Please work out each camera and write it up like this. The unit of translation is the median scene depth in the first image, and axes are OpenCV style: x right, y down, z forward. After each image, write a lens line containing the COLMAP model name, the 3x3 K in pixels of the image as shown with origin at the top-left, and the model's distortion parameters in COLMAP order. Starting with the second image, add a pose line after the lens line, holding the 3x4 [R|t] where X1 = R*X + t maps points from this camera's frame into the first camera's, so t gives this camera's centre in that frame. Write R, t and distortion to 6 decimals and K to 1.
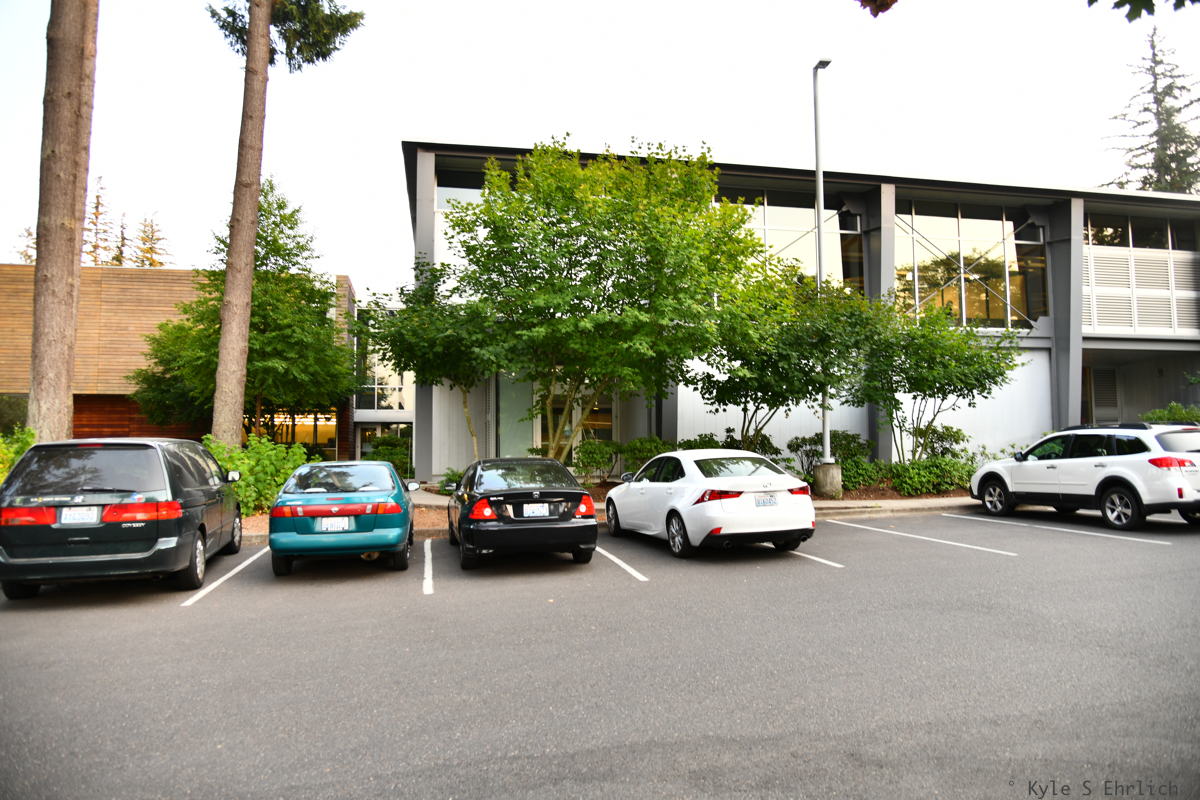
lens RADIAL K [[812.0, 0, 601.1], [0, 812.0, 402.9], [0, 0, 1]] dist [-0.042256, 0.009883]
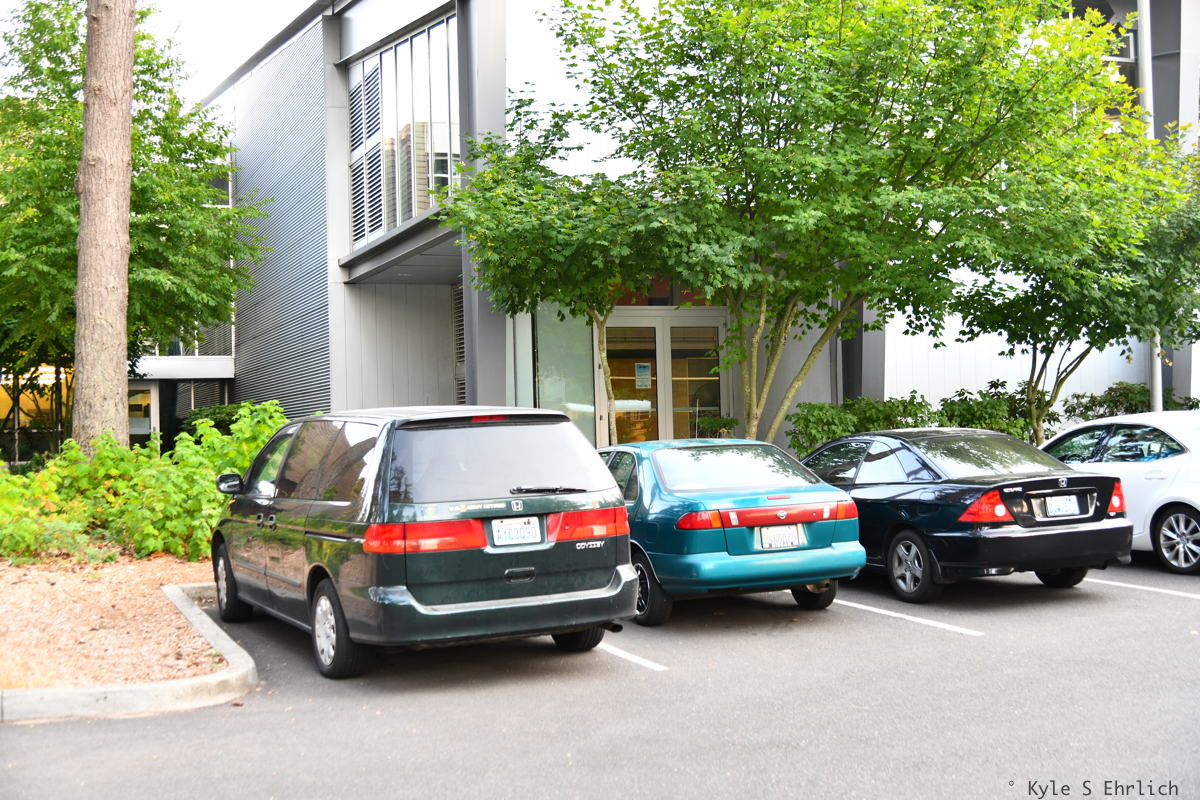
lens RADIAL K [[1481.7, 0, 605.9], [0, 1481.7, 403.5], [0, 0, 1]] dist [-0.038706, 0.077549]
pose [[0.984340, -0.014391, 0.175694, -0.355867], [0.006725, 0.999002, 0.044147, -0.003227], [-0.176154, -0.042274, 0.983454, -0.057791]]
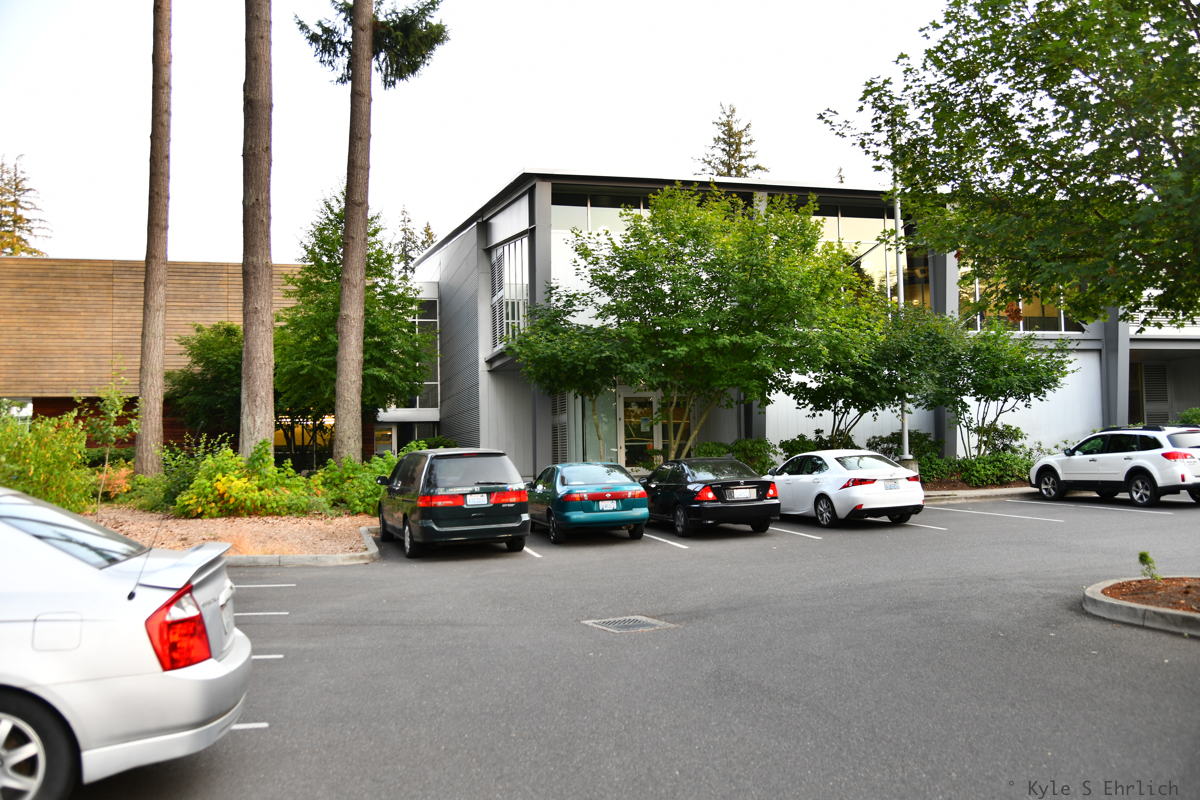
lens RADIAL K [[1050.8, 0, 603.1], [0, 1050.8, 403.3], [0, 0, 1]] dist [-0.021497, -0.004492]
pose [[0.998608, -0.010507, 0.051682, -0.232232], [0.009632, 0.999806, 0.017152, -0.035758], [-0.051852, -0.016630, 0.998516, -0.477053]]
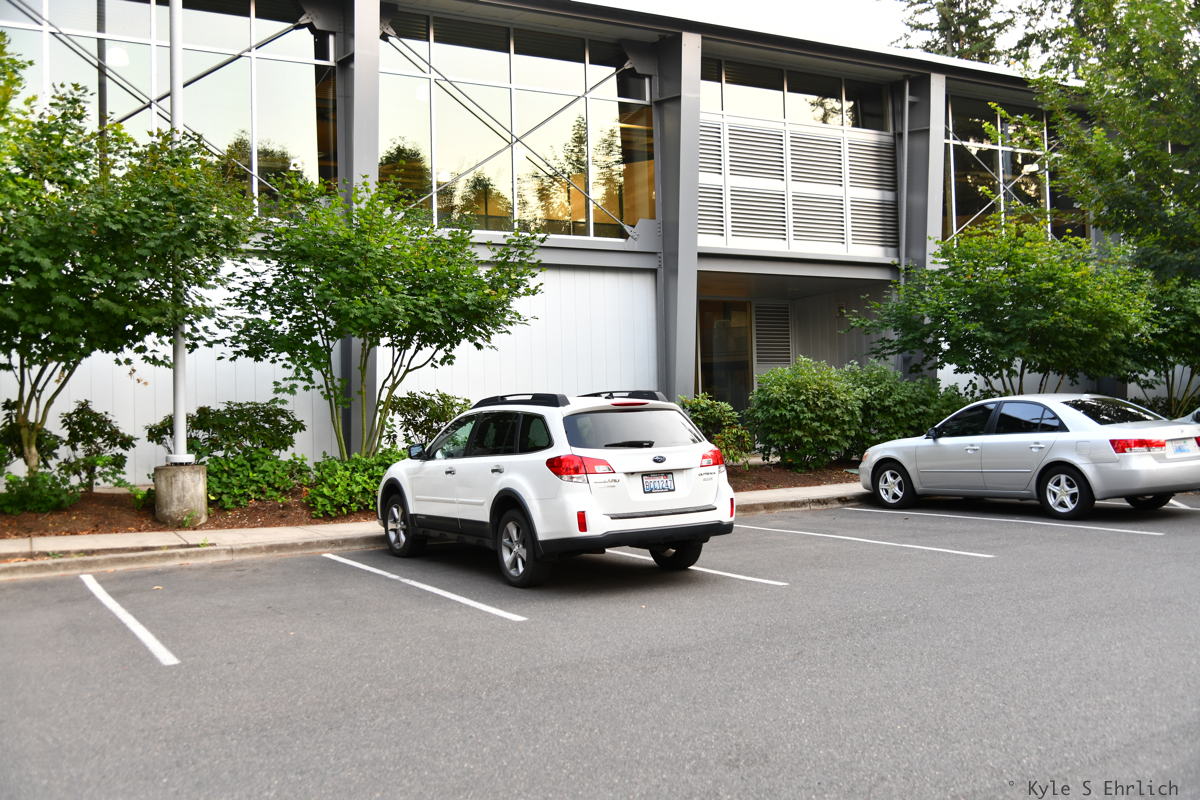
lens RADIAL K [[1209.6, 0, 603.2], [0, 1209.6, 397.8], [0, 0, 1]] dist [-0.037887, 0.014399]
pose [[0.956620, -0.005755, 0.291282, 0.322887], [-0.005160, 0.999313, 0.036690, -0.002383], [-0.291293, -0.036601, 0.955933, 0.125711]]
